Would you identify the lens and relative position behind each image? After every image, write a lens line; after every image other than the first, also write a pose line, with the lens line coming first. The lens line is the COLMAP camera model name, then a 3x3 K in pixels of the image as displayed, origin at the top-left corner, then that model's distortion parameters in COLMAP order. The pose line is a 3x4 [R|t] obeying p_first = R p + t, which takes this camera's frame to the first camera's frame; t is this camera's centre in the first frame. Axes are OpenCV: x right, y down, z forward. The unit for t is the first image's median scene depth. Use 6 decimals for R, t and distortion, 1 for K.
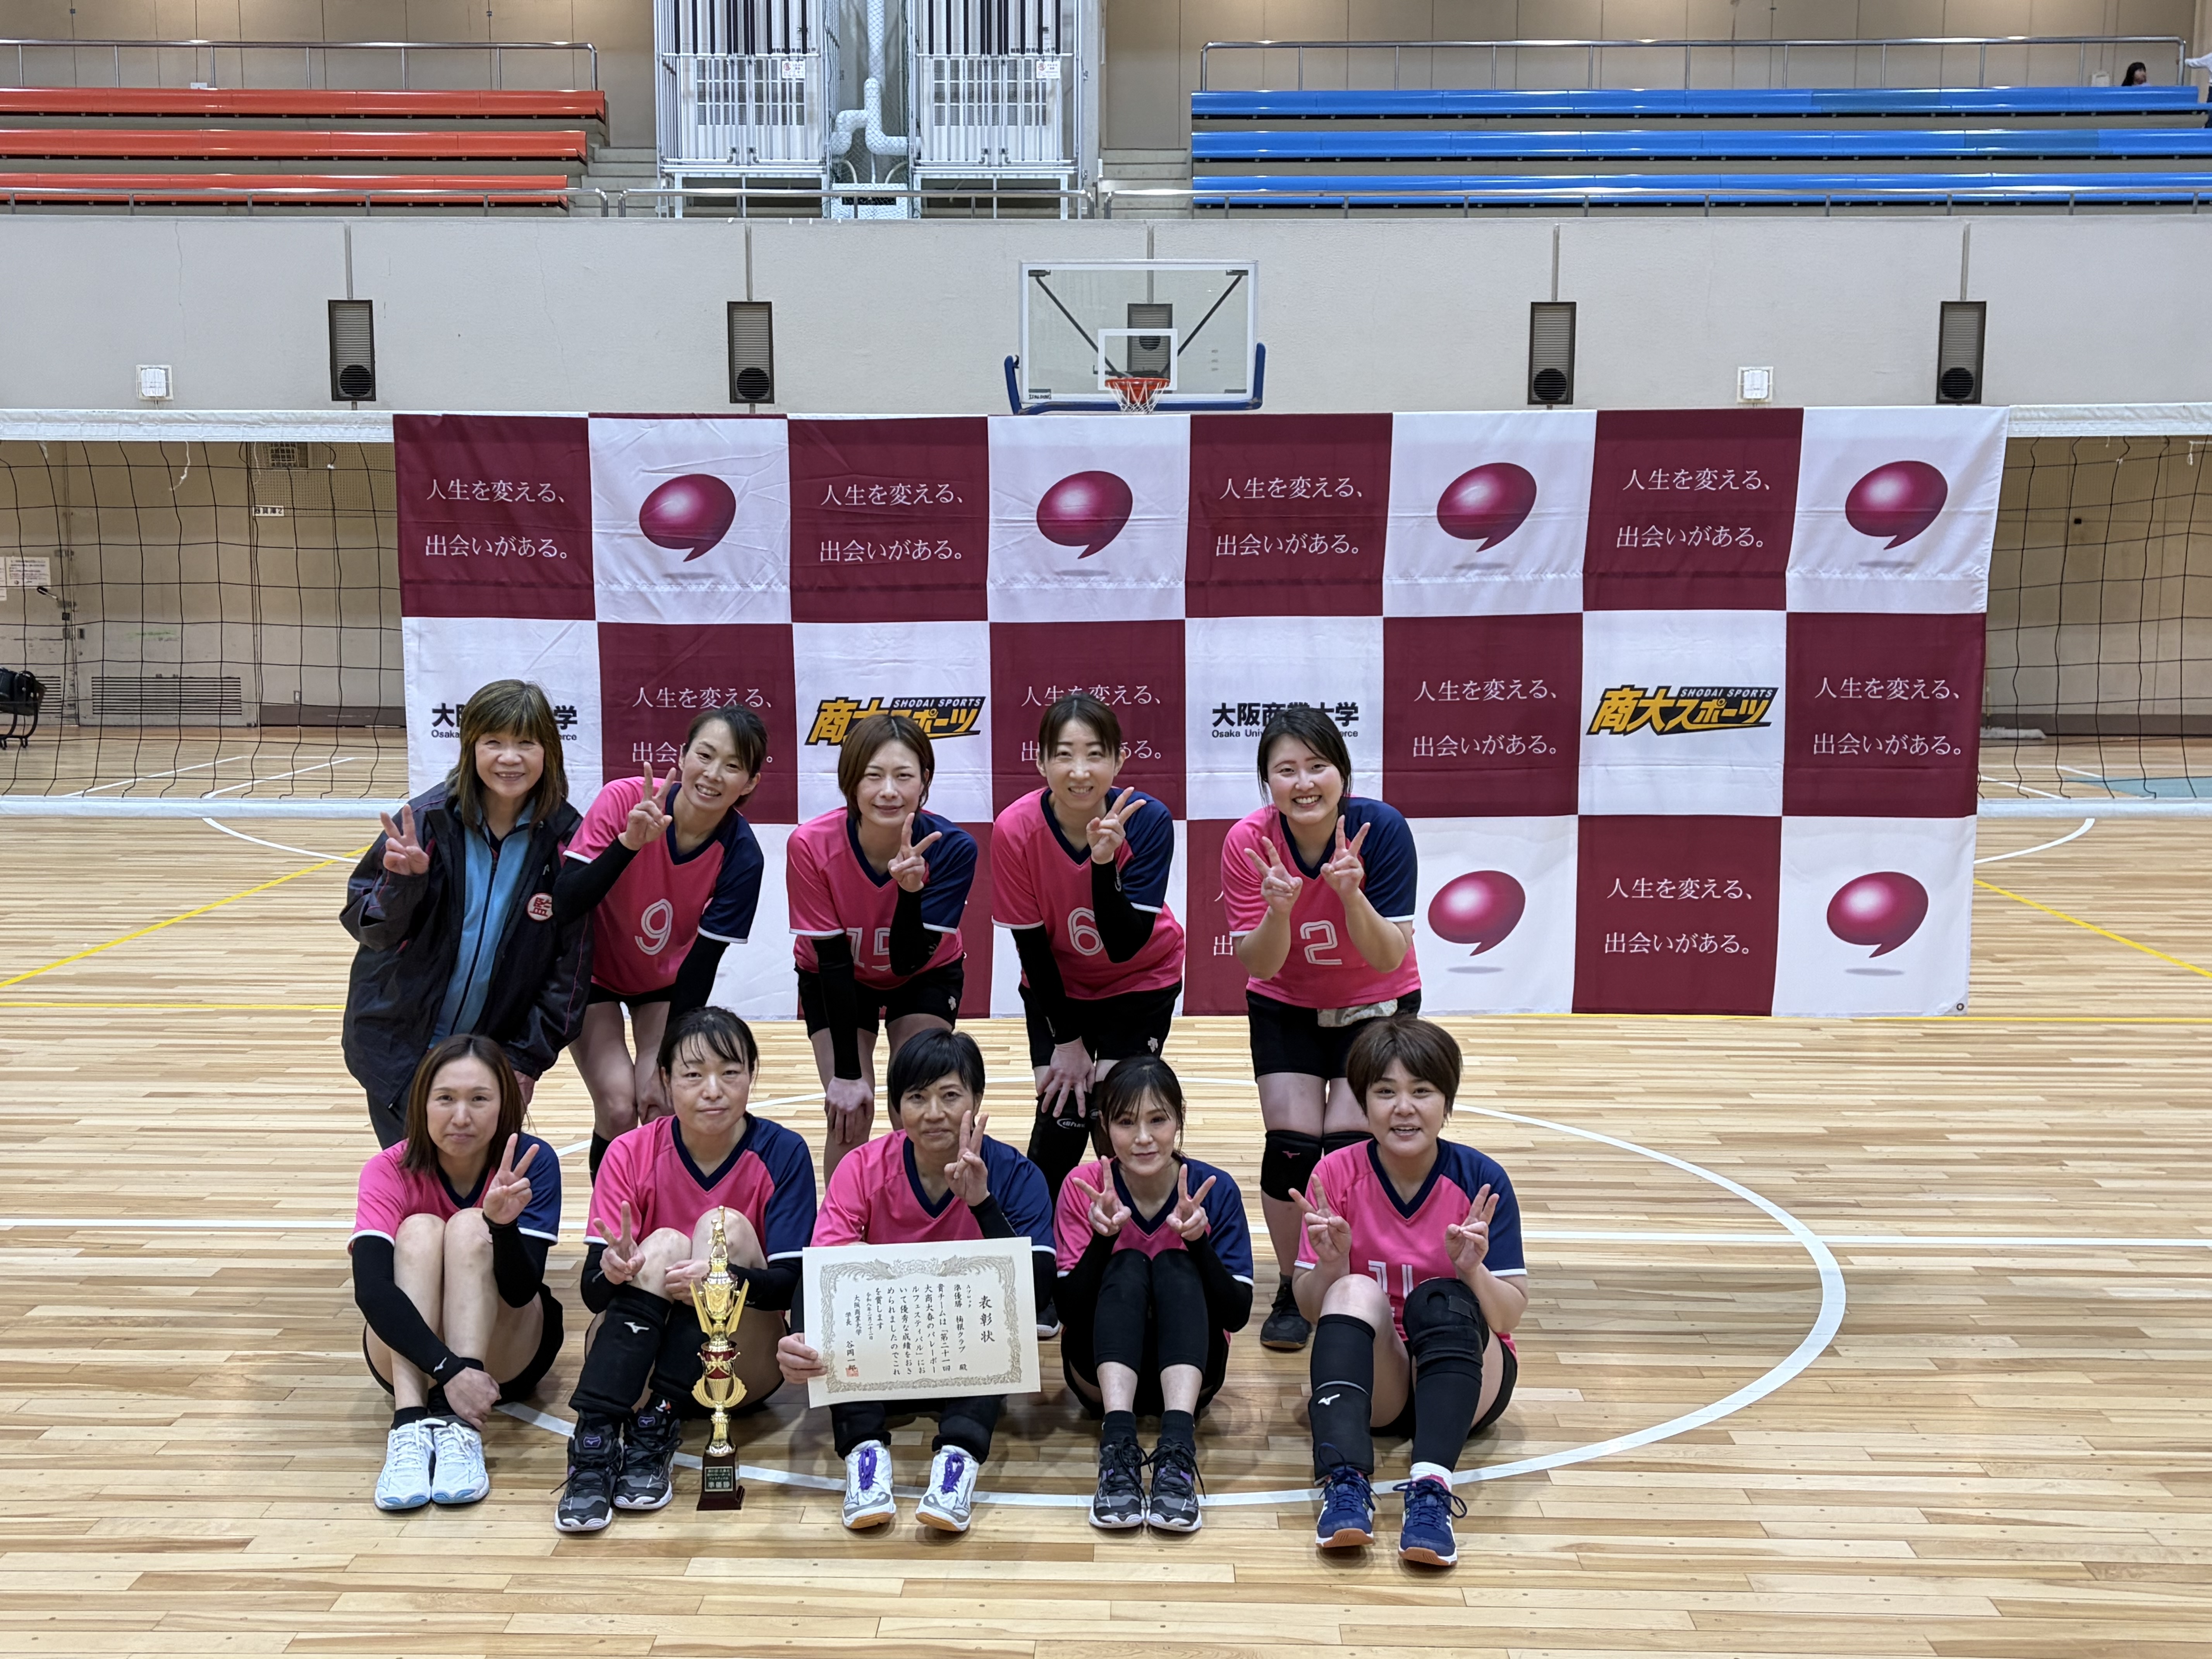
lens RADIAL K [[2403.8, 0, 1106.0], [0, 2403.8, 829.5], [0, 0, 1]] dist [0.030330, -0.011370]
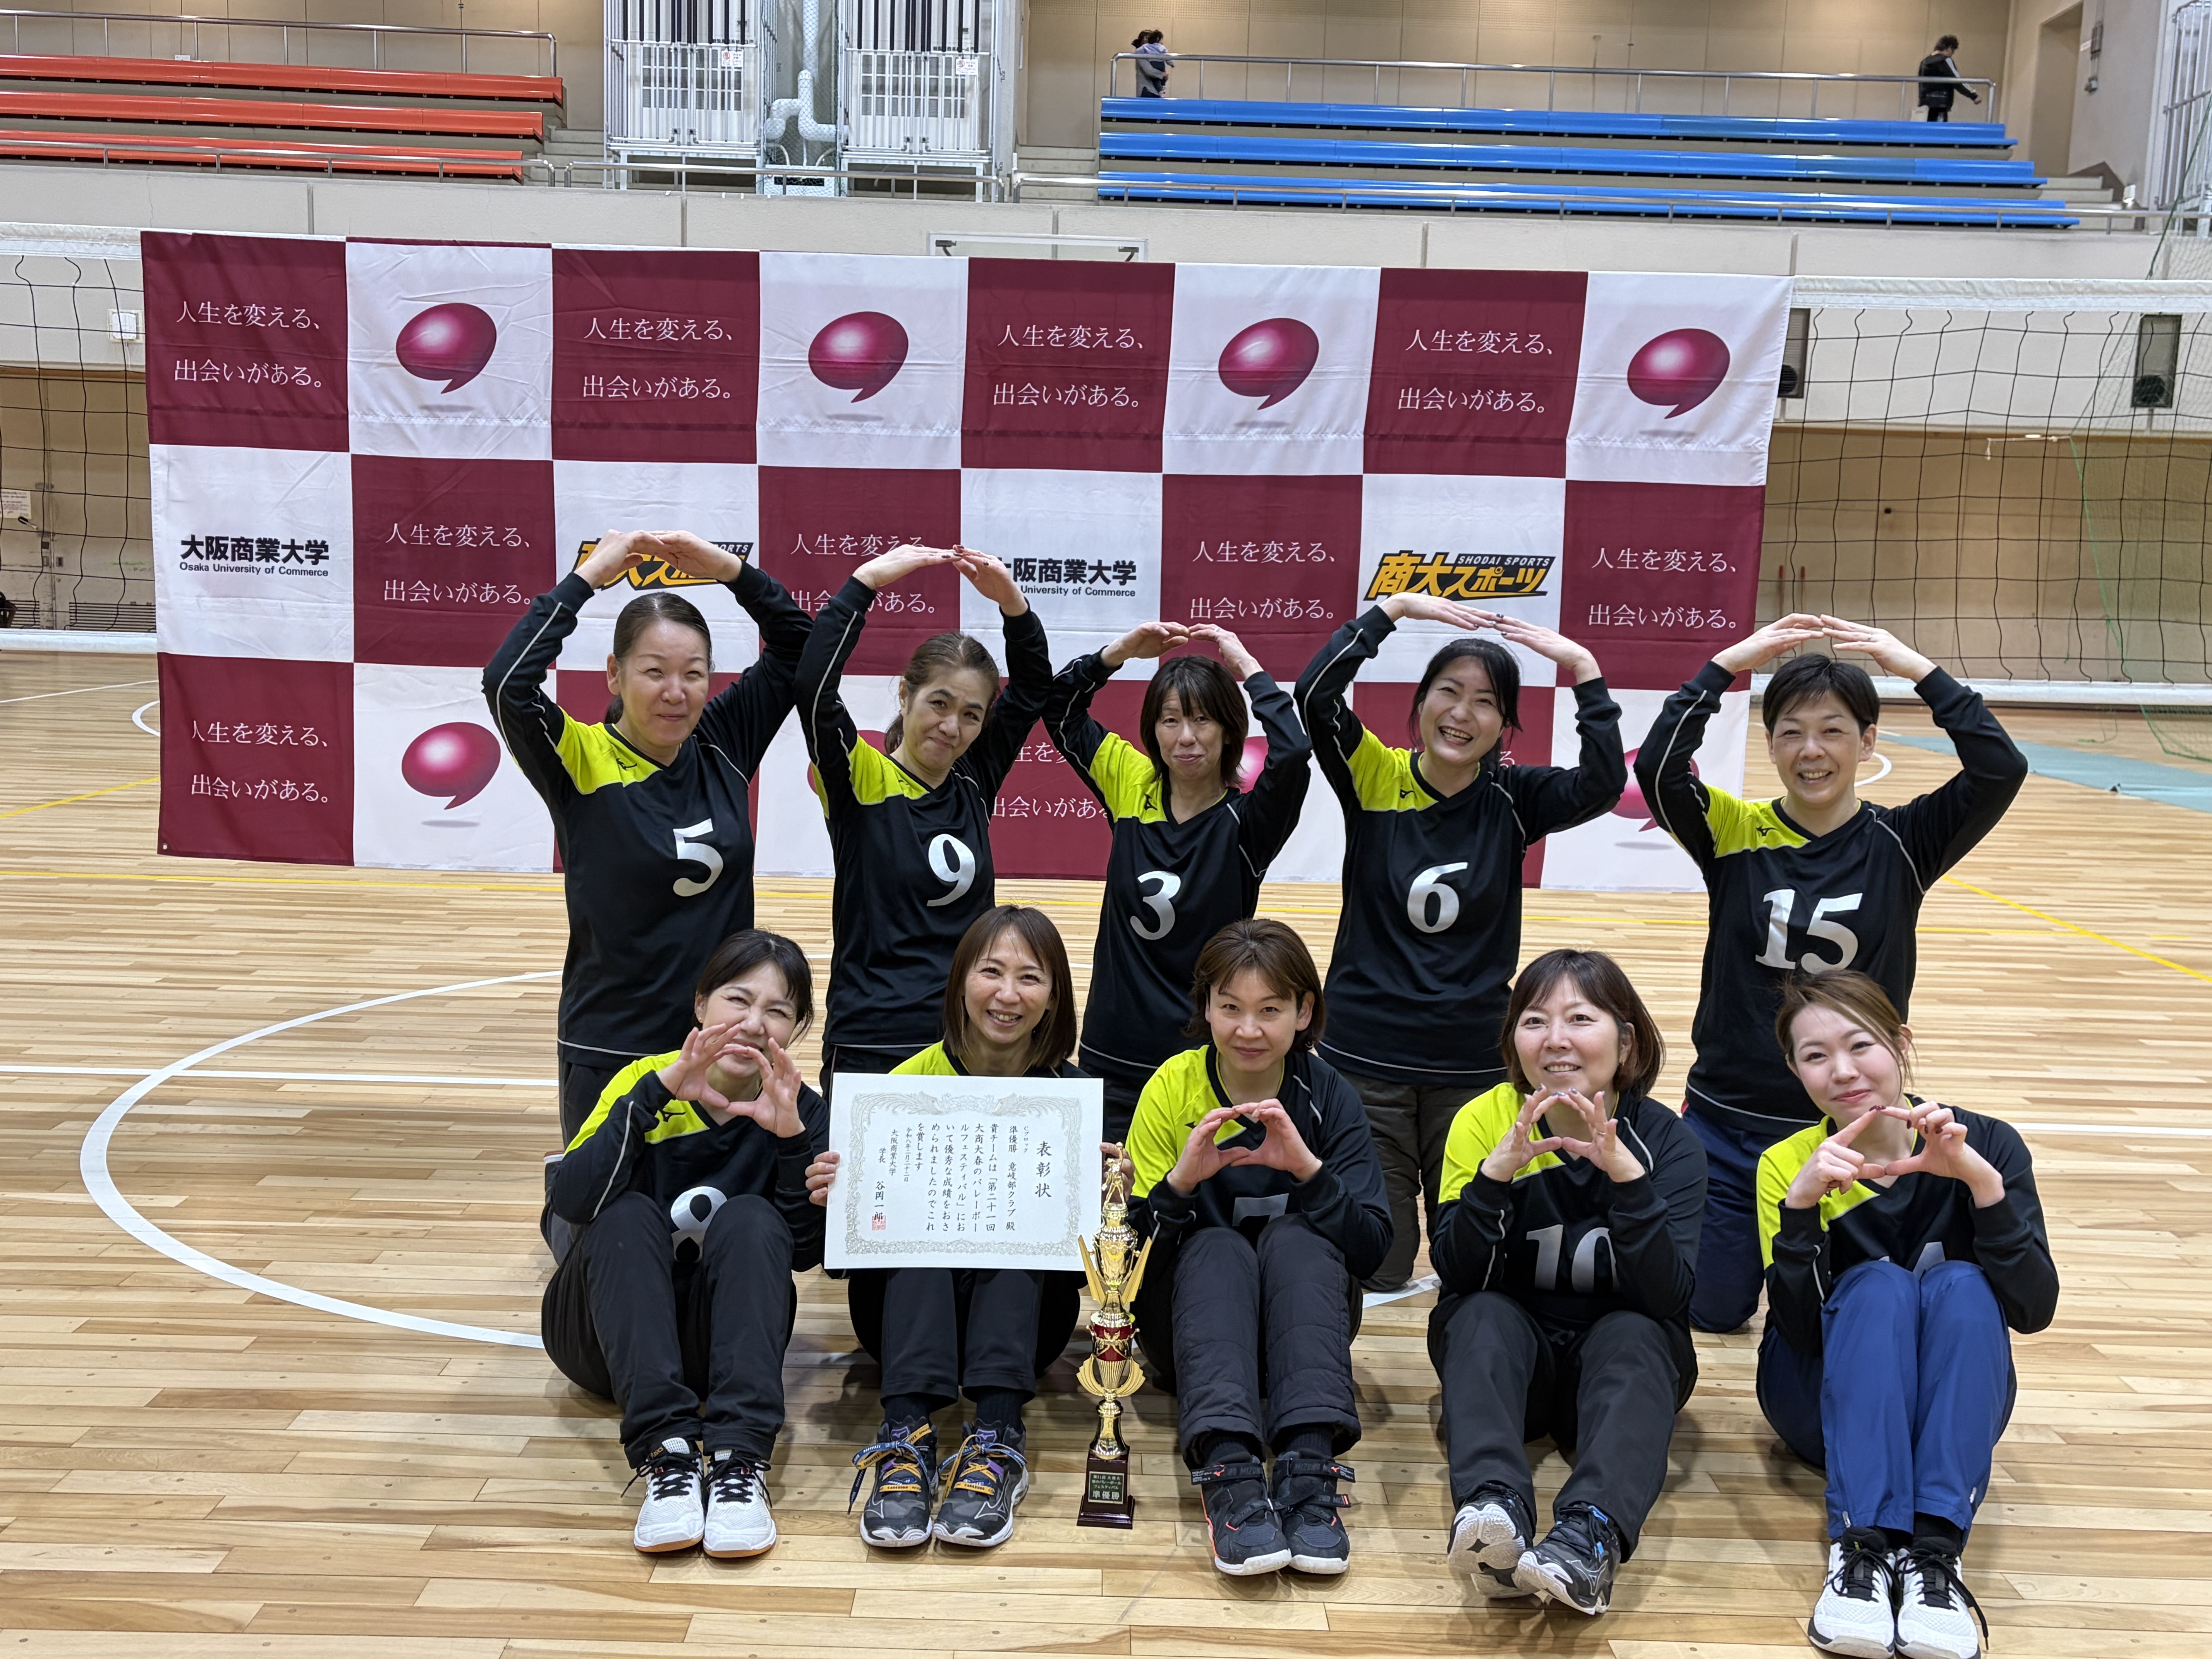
lens RADIAL K [[2114.6, 0, 1112.9], [0, 2114.6, 814.1], [0, 0, 1]] dist [-0.010467, 0.092960]
pose [[0.999228, 0.024345, 0.030821, 0.052139], [-0.024625, 0.999659, 0.008745, 0.031616], [-0.030597, -0.009497, 0.999487, 0.098161]]
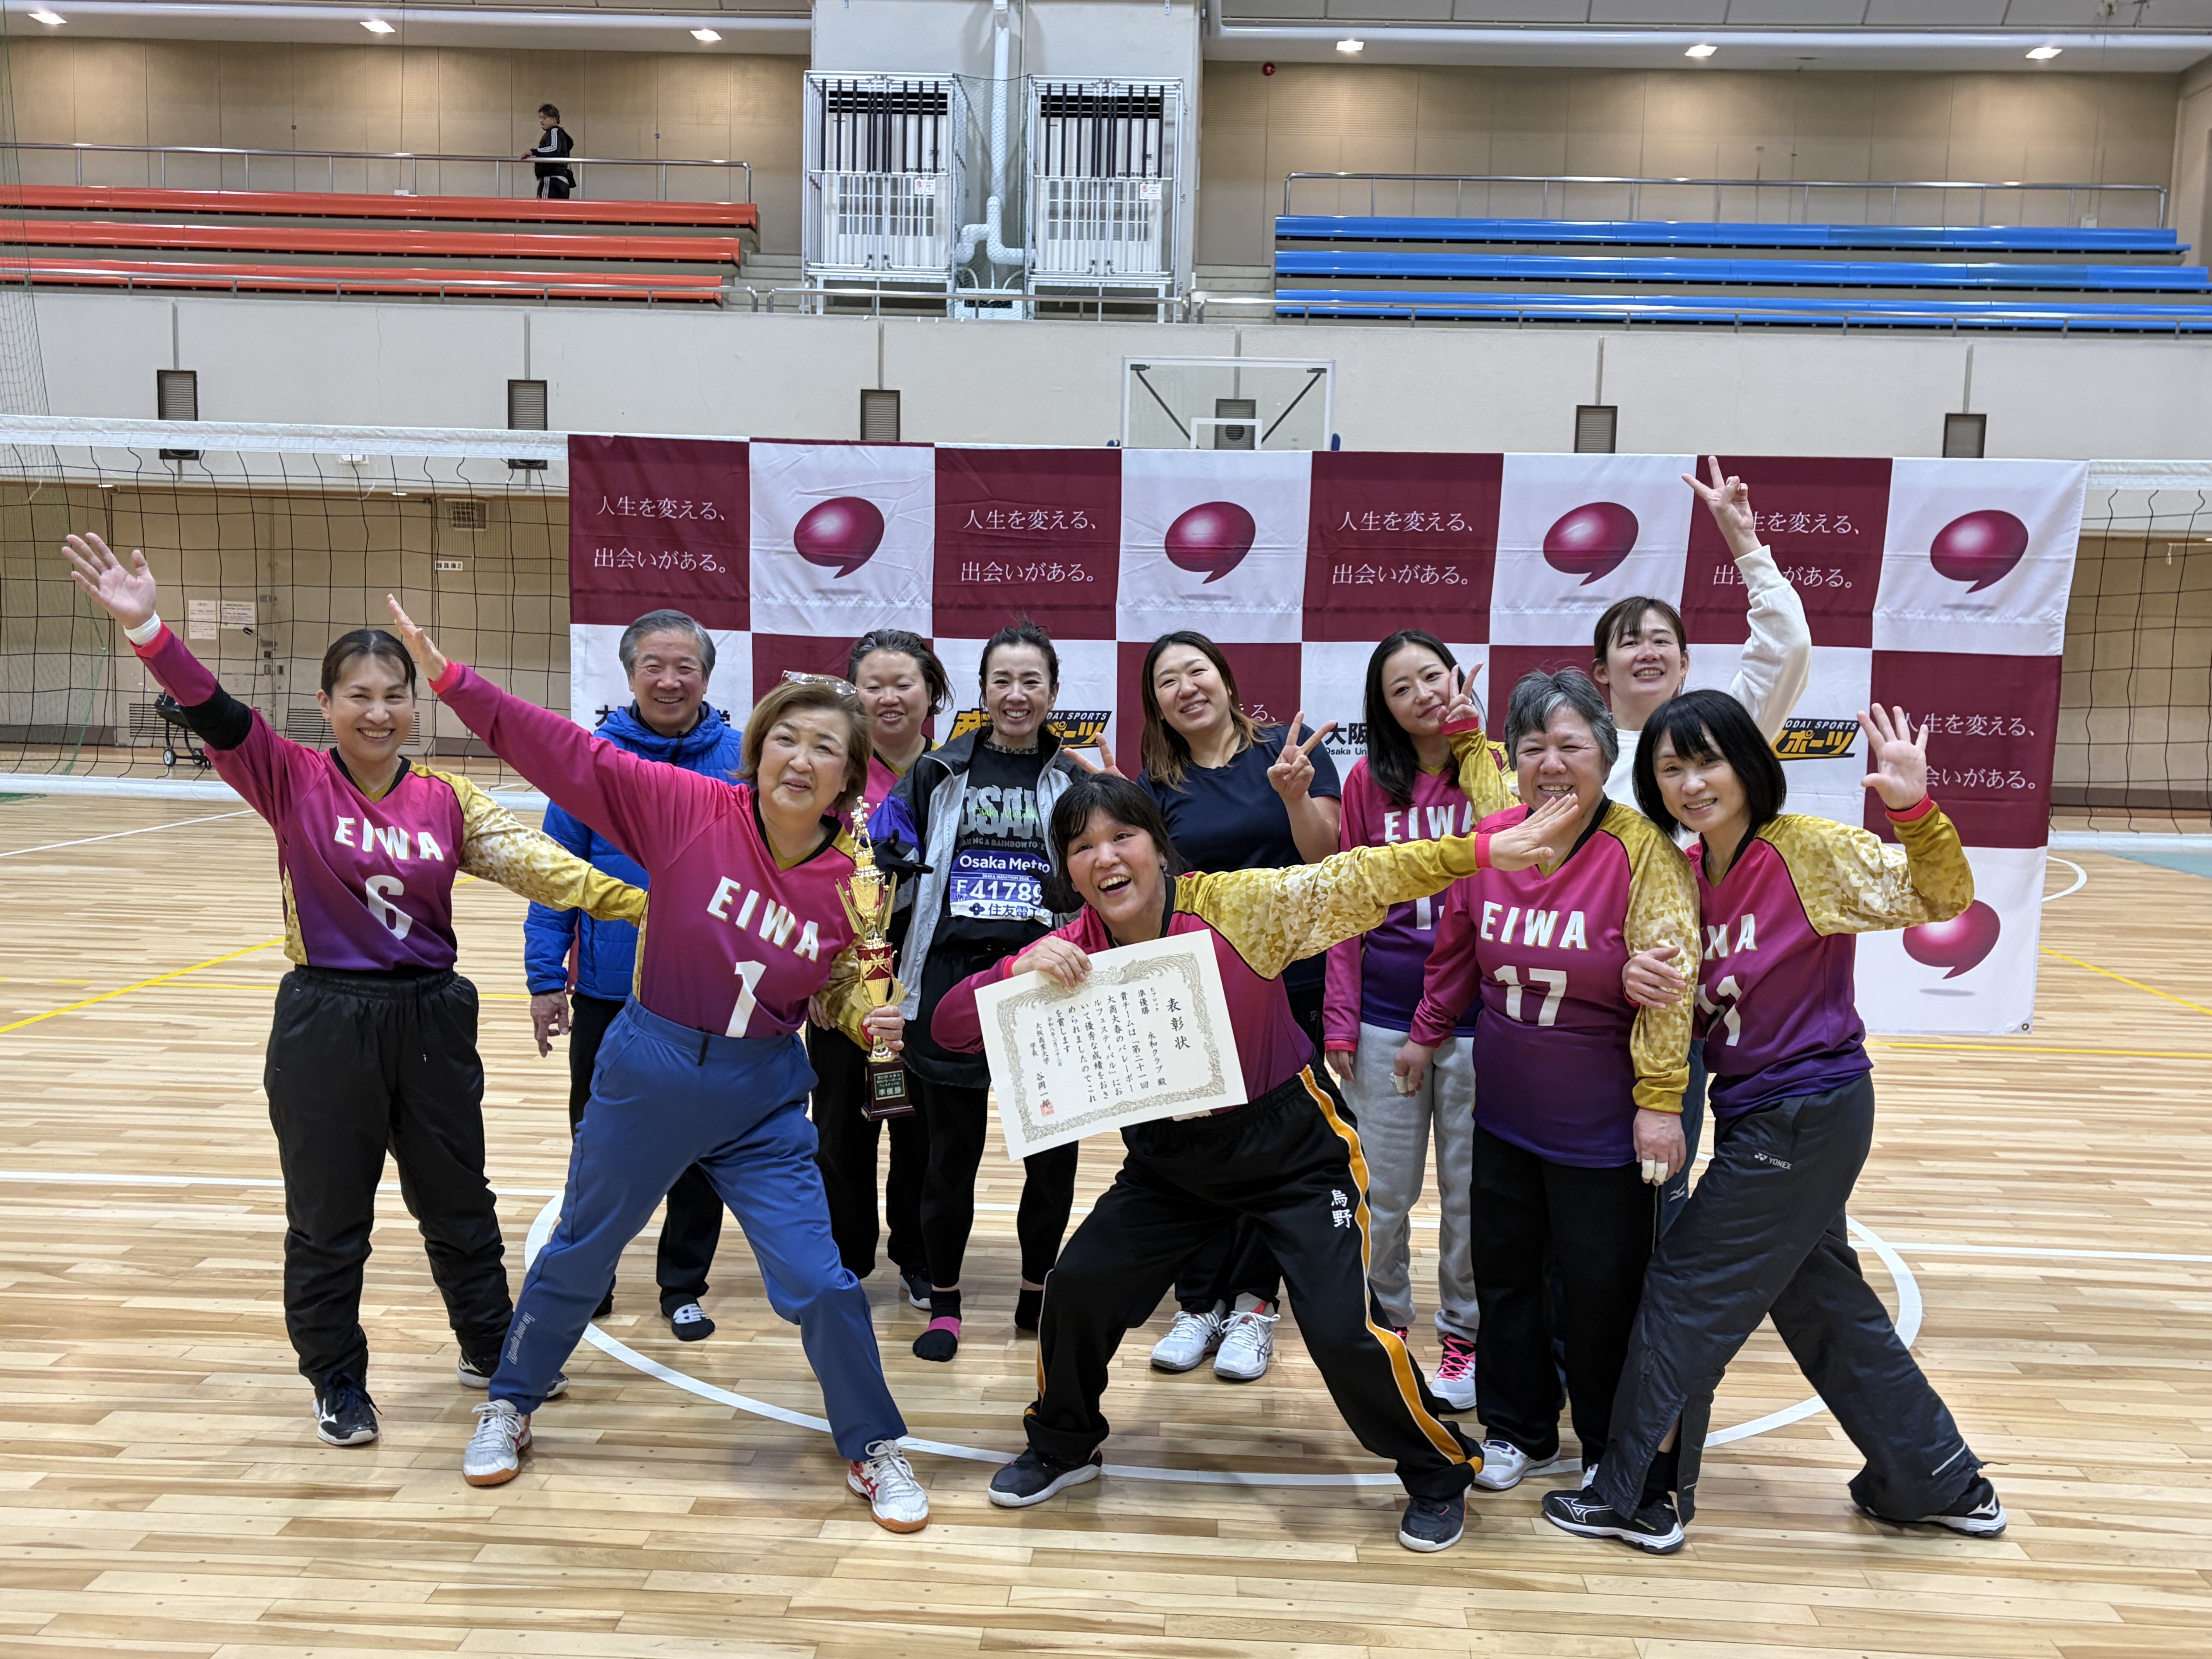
lens RADIAL K [[2104.3, 0, 1137.9], [0, 2104.3, 832.7], [0, 0, 1]] dist [0.033746, -0.001965]
pose [[0.999535, 0.026168, -0.015650, -0.016477], [-0.026490, 0.999434, -0.020747, 0.012662], [0.015098, 0.021151, 0.999662, 0.049390]]
